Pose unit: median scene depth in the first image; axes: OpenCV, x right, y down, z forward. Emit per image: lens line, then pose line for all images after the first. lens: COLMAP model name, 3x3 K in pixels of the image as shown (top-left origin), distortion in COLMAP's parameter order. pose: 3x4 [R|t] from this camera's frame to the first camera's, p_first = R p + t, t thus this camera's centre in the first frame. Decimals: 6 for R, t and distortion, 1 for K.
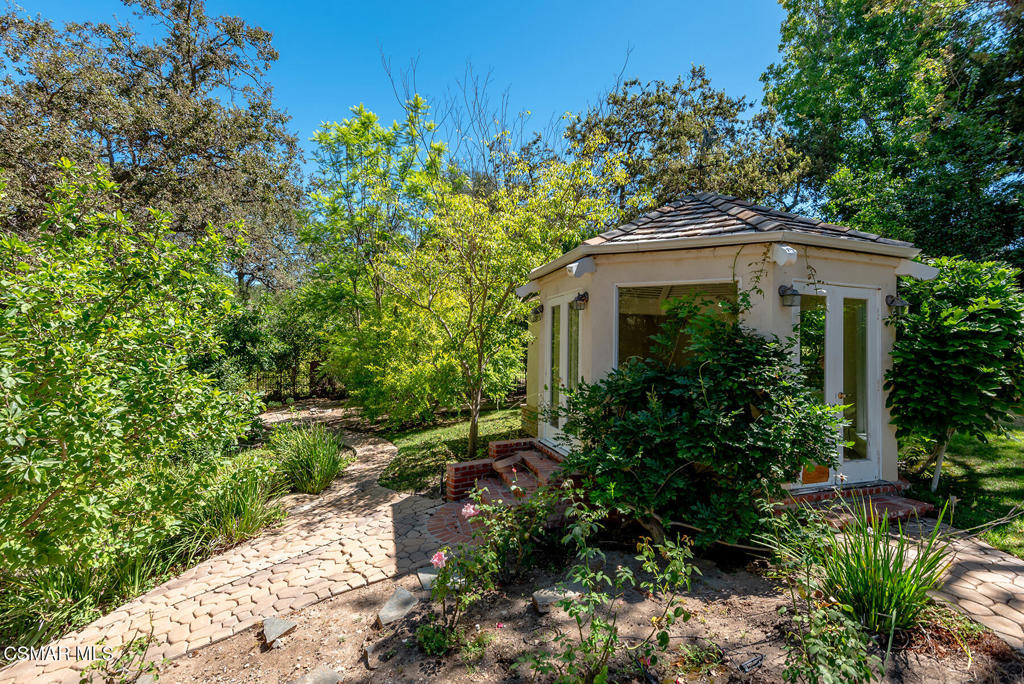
lens RADIAL K [[467.4, 0, 510.9], [0, 467.4, 337.7], [0, 0, 1]] dist [0.040301, -0.008973]
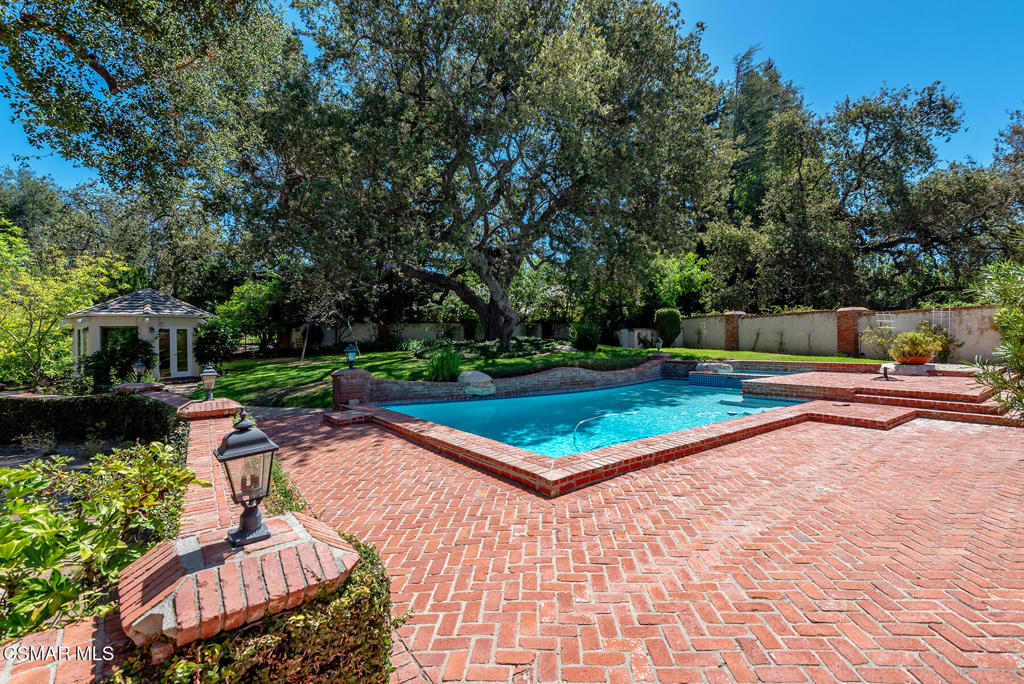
lens RADIAL K [[467.4, 0, 511.2], [0, 467.4, 339.4], [0, 0, 1]] dist [0.040301, -0.008973]
pose [[0.757787, -0.032847, 0.651675, 0.172559], [0.011488, 0.999249, 0.037008, -0.081208], [-0.652401, -0.020557, 0.757595, -2.633501]]
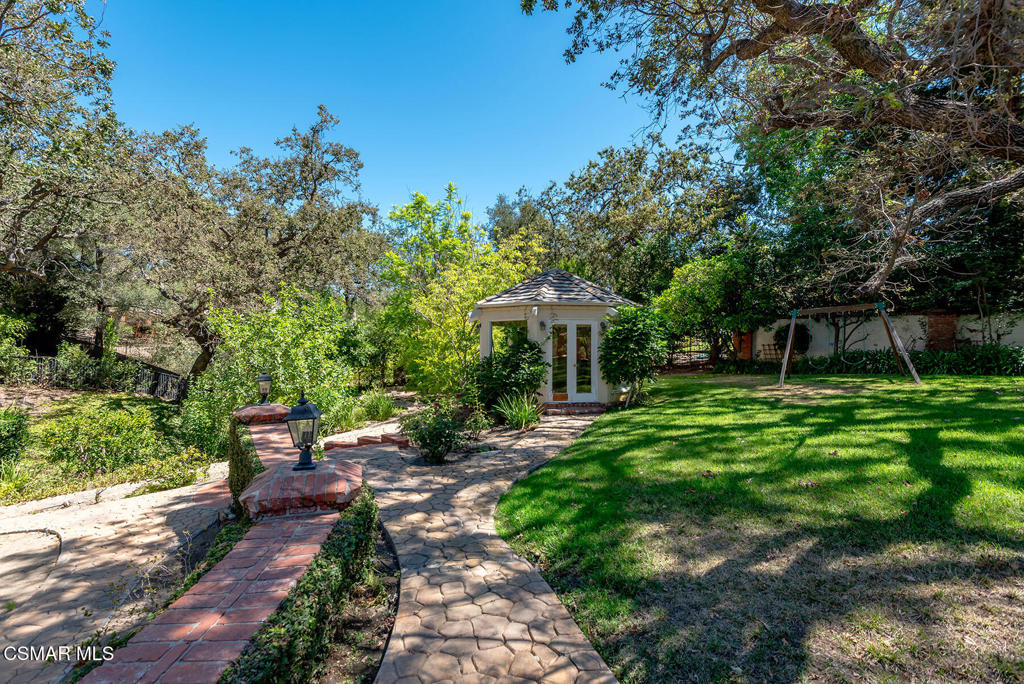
lens RADIAL K [[467.4, 0, 513.5], [0, 467.4, 348.2], [0, 0, 1]] dist [0.040301, -0.008973]
pose [[0.982686, -0.018502, -0.184354, 0.588284], [0.022754, 0.999521, 0.020977, -0.015984], [0.183878, -0.024809, 0.982636, -0.973418]]
